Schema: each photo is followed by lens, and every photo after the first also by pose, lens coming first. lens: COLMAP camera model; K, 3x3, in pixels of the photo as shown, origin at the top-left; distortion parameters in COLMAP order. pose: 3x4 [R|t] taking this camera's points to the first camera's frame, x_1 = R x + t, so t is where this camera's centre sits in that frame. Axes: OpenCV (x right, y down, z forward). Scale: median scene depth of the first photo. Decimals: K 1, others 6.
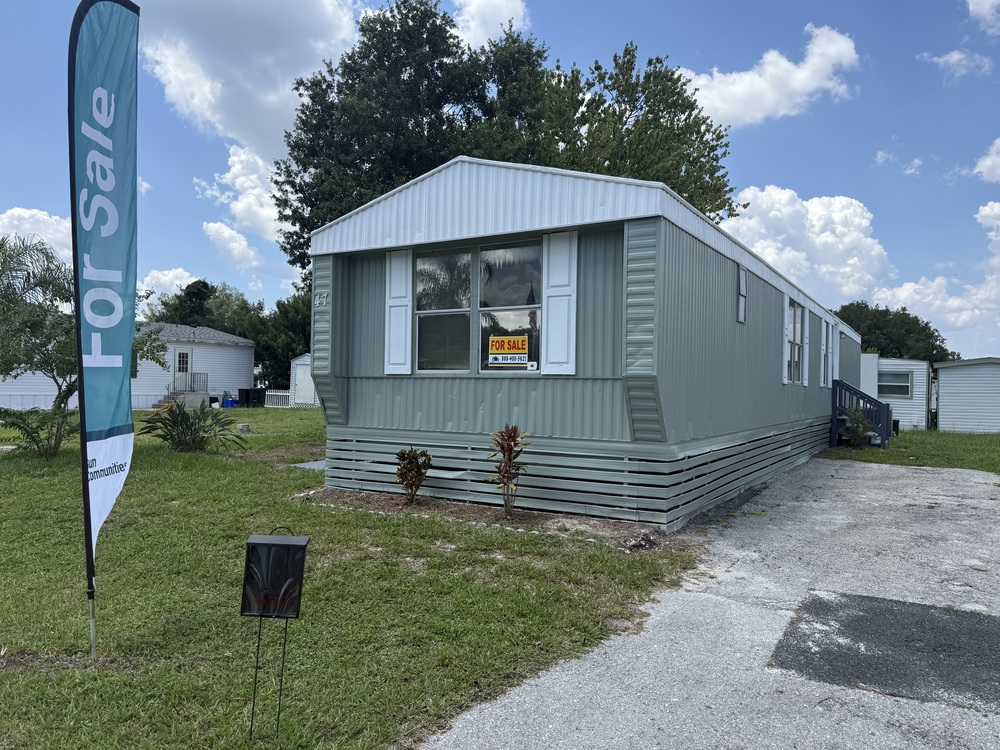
lens RADIAL K [[721.5, 0, 500.0], [0, 721.5, 375.0], [0, 0, 1]] dist [0.000406, -0.000050]
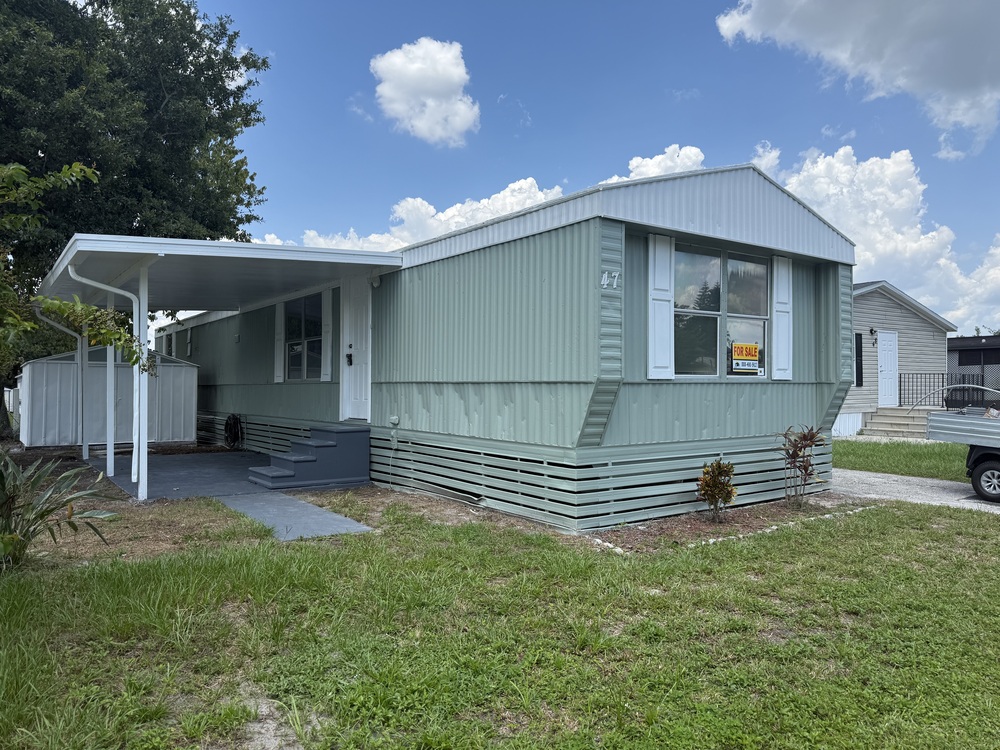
lens RADIAL K [[721.5, 0, 500.0], [0, 721.5, 375.0], [0, 0, 1]] dist [0.000406, -0.000050]
pose [[0.392632, 0.003139, 0.919690, -1.068999], [-0.004766, 0.999988, -0.001378, -0.004000], [-0.919683, -0.003843, 0.392642, 0.886965]]
